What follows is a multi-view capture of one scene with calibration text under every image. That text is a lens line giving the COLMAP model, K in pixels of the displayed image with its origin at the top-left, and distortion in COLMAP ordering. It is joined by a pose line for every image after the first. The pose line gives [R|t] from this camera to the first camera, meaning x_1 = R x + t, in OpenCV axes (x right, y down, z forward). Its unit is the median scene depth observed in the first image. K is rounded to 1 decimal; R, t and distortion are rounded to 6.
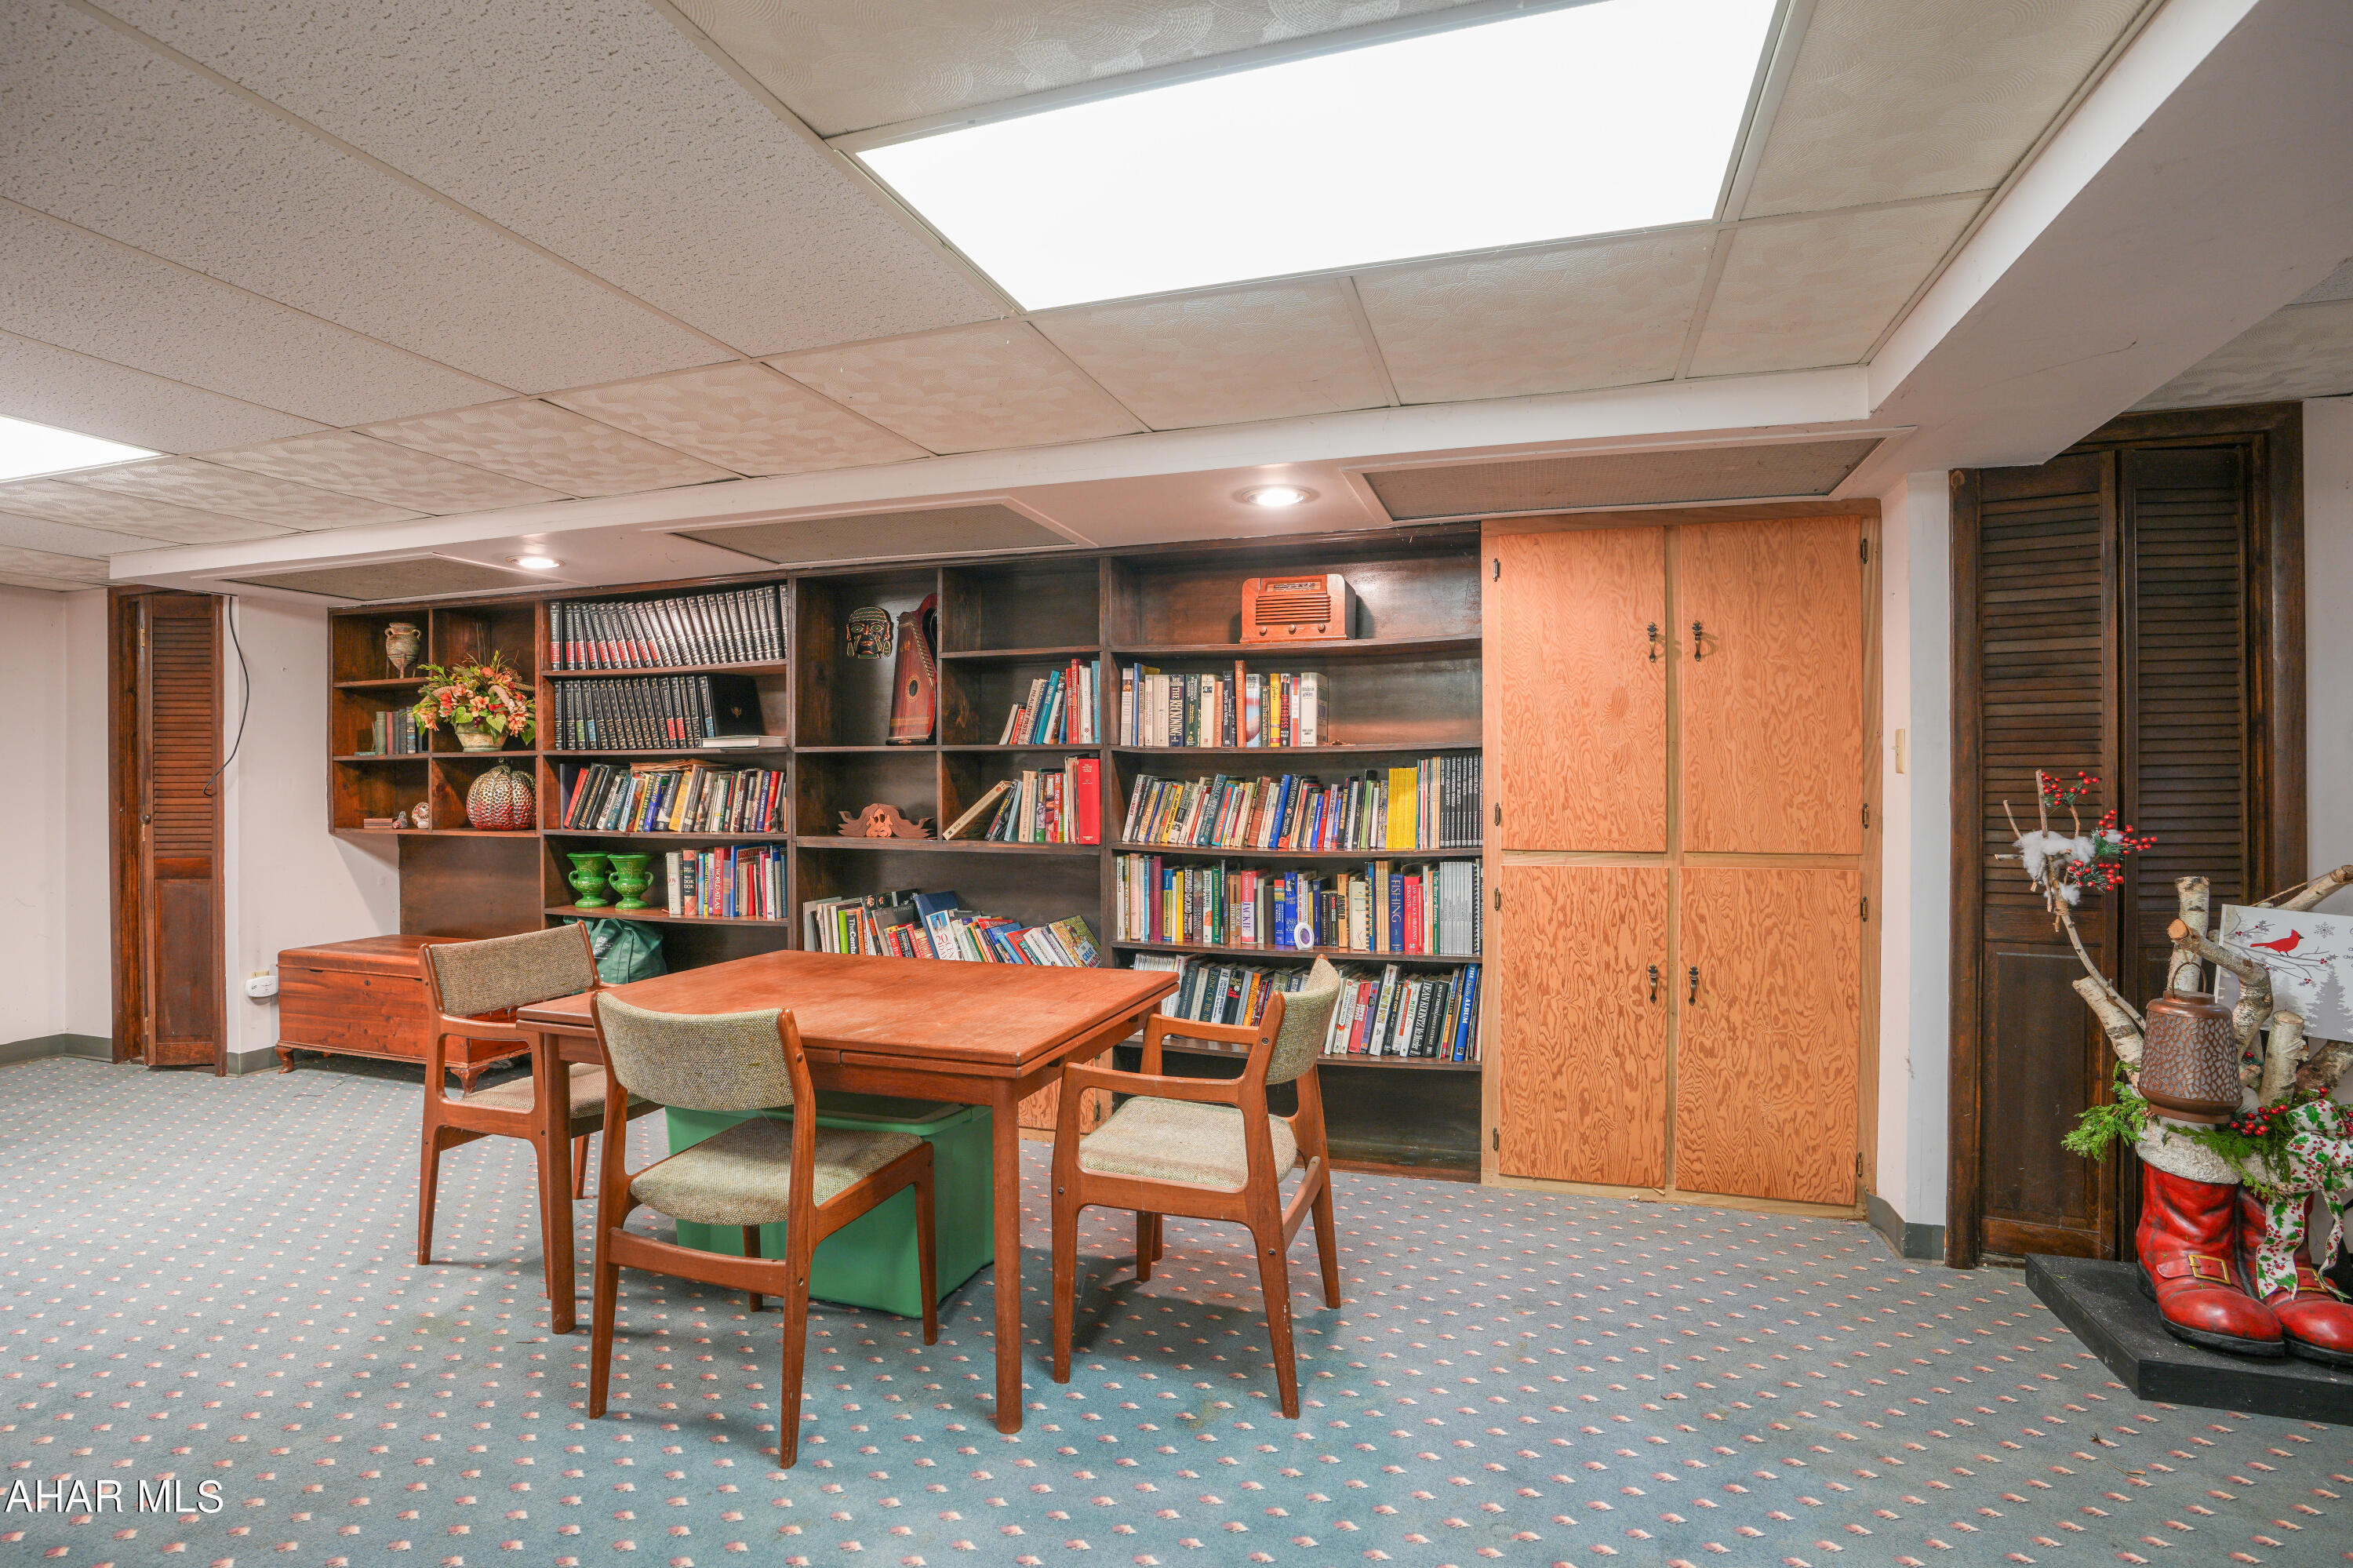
lens RADIAL K [[1093.8, 0, 1194.3], [0, 1093.8, 789.0], [0, 0, 1]] dist [-0.061393, 0.018793]
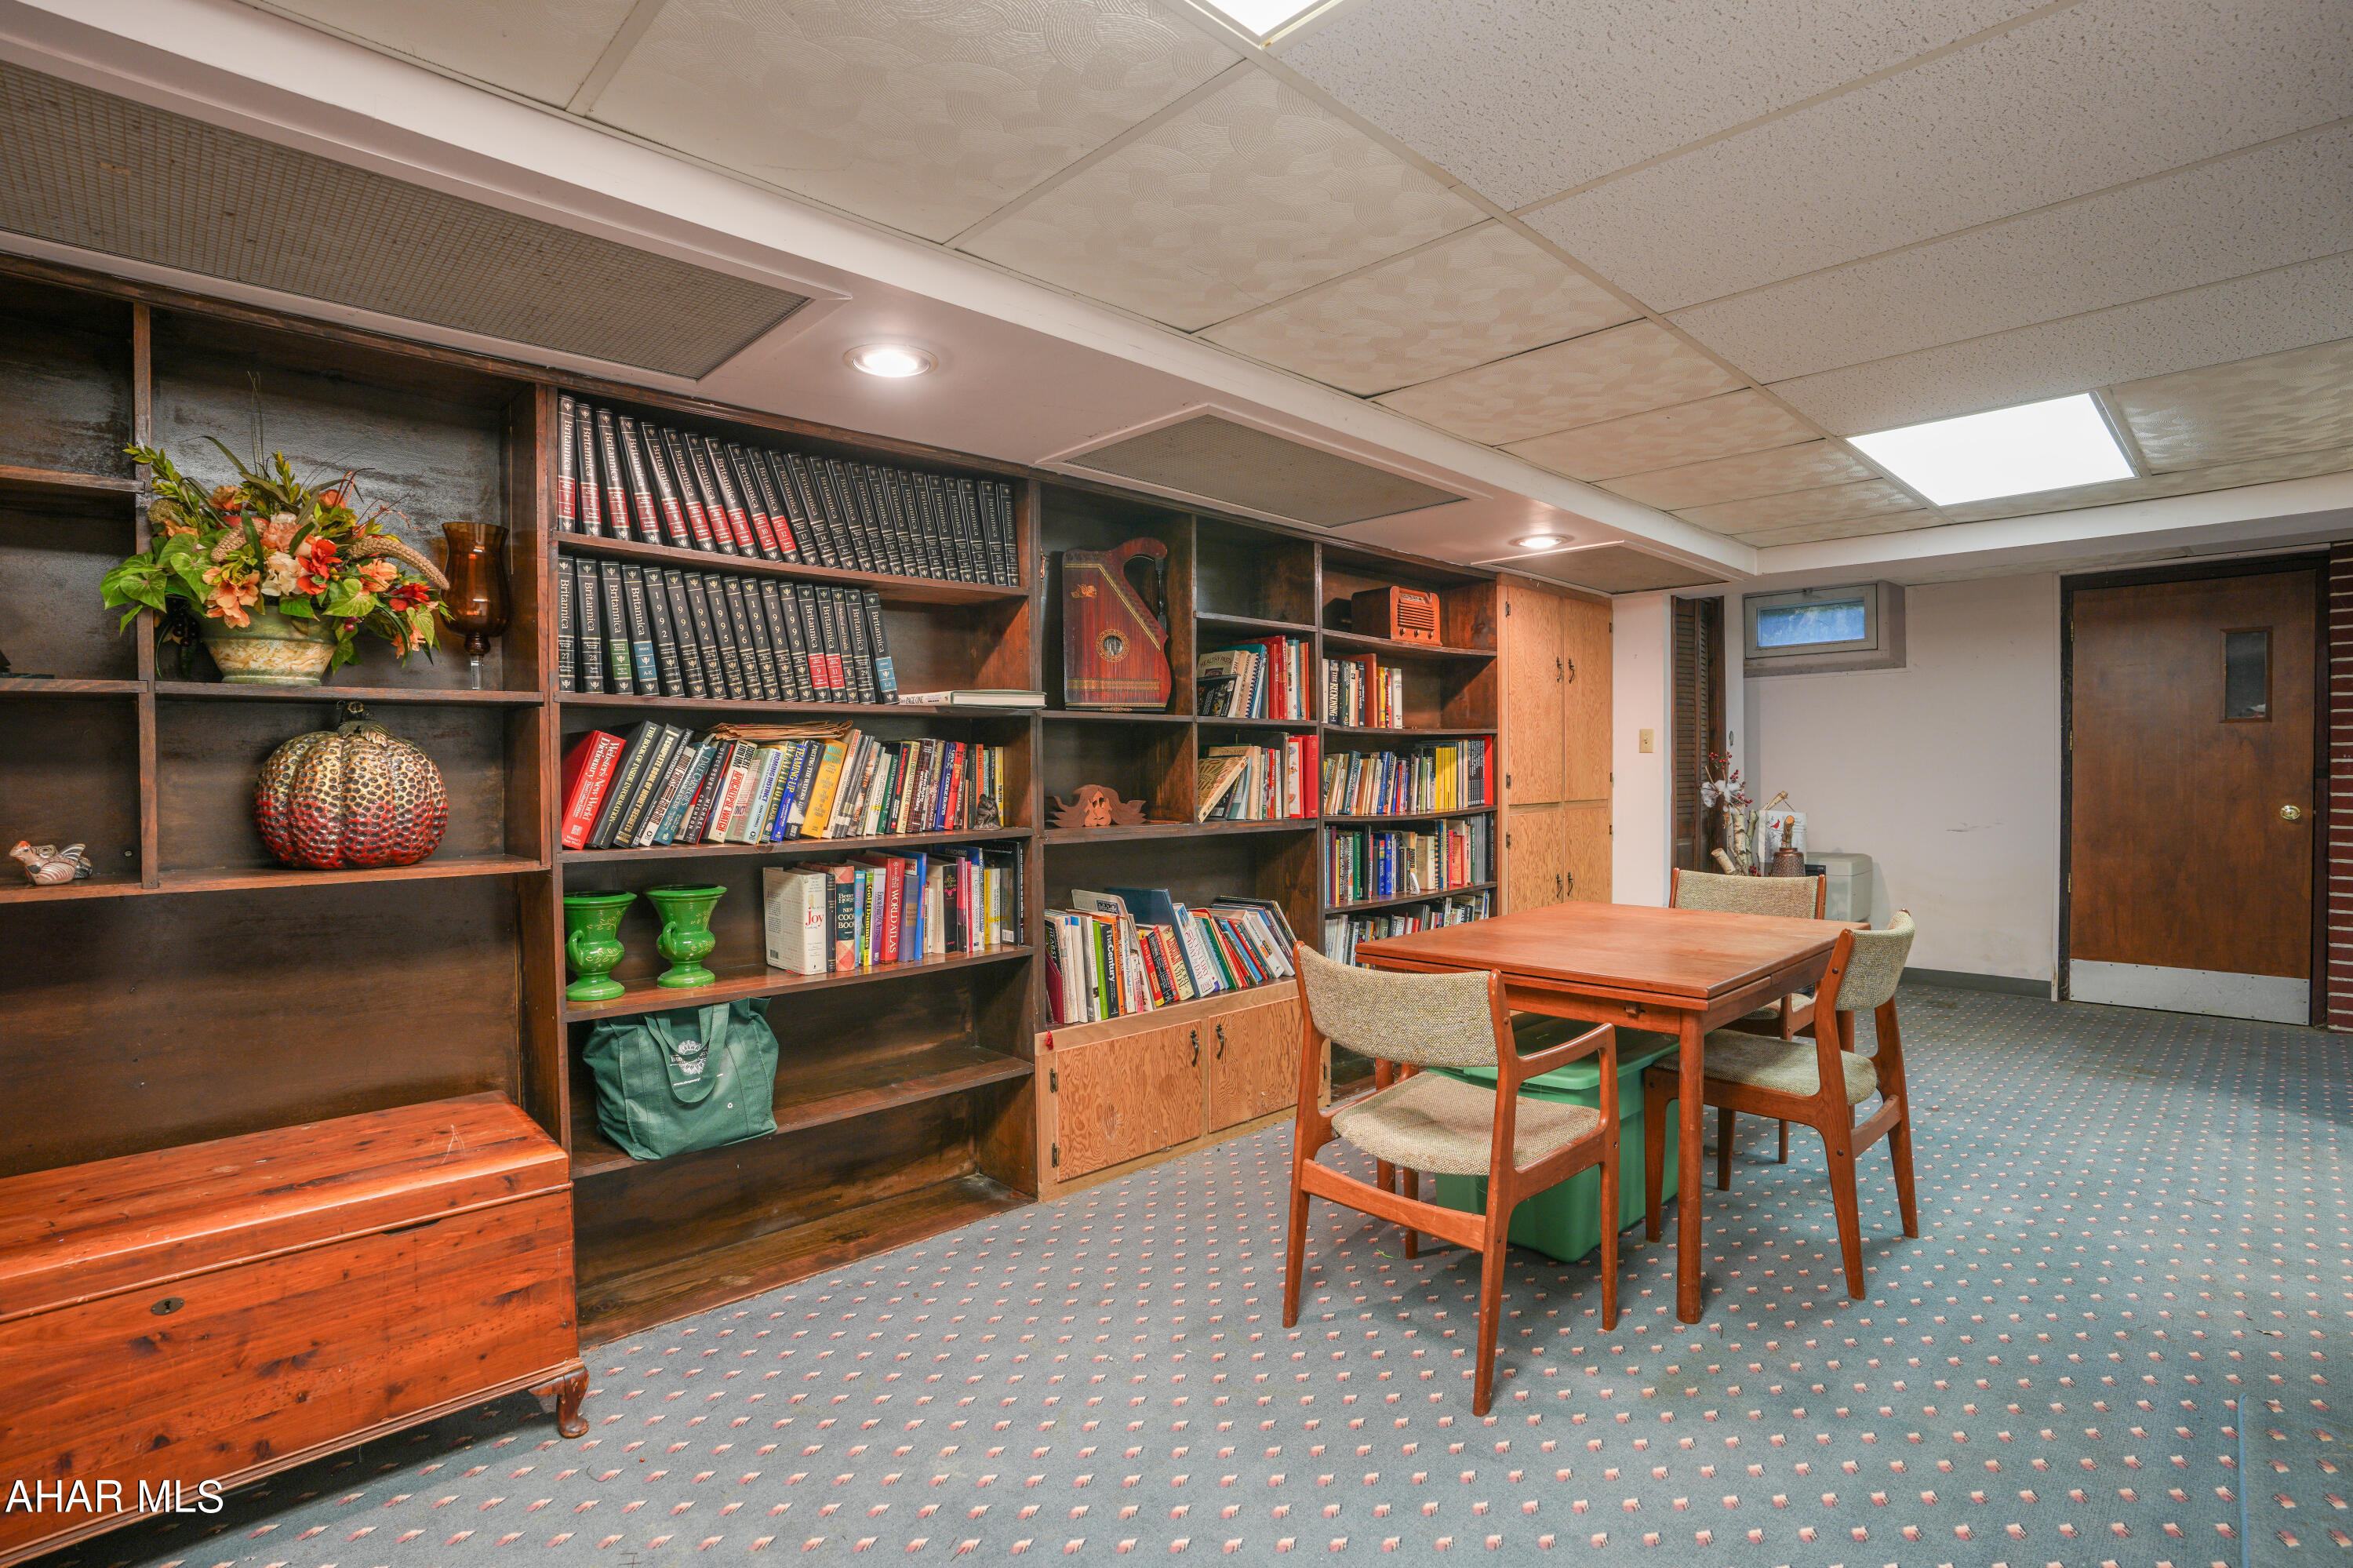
lens RADIAL K [[1093.8, 0, 1193.8], [0, 1093.8, 781.8], [0, 0, 1]] dist [-0.061393, 0.018793]
pose [[0.487637, -0.019017, 0.872839, -1.012250], [0.001401, 0.999778, 0.021000, -0.005668], [-0.873046, -0.009017, 0.487555, 0.571659]]
